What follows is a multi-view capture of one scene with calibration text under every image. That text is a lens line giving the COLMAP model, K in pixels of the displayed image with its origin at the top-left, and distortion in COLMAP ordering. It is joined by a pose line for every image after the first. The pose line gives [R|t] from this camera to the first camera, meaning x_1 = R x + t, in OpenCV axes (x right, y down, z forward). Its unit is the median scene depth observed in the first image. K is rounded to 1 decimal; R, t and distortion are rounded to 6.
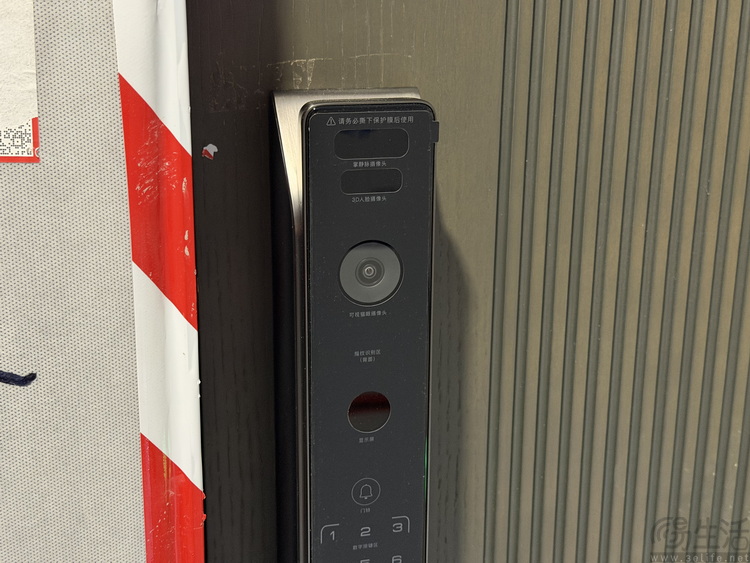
lens RADIAL K [[1065.2, 0, 375.0], [0, 1065.2, 281.5], [0, 0, 1]] dist [0.209335, -0.571143]
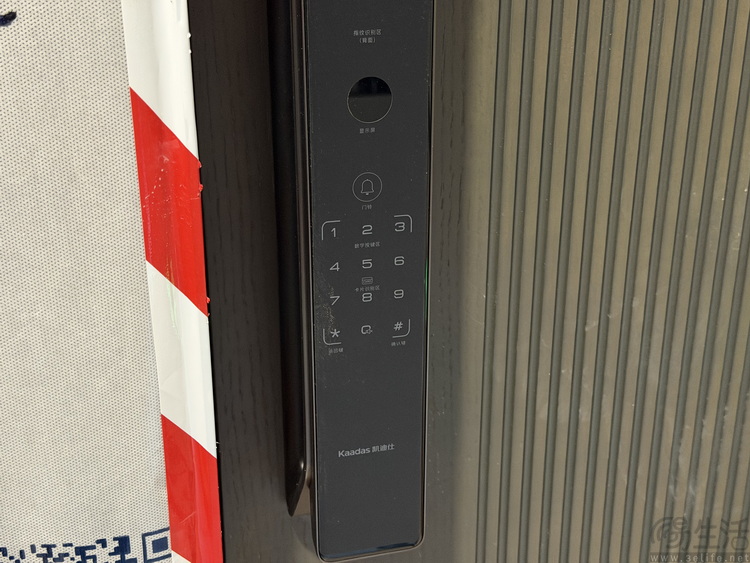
lens RADIAL K [[1044.8, 0, 364.9], [0, 1044.8, 280.6], [0, 0, 1]] dist [0.162597, -0.394470]
pose [[0.999908, -0.009936, -0.009271, -0.002637], [0.010854, 0.994418, 0.104952, 0.178495], [0.008176, -0.105043, 0.994434, 0.047328]]
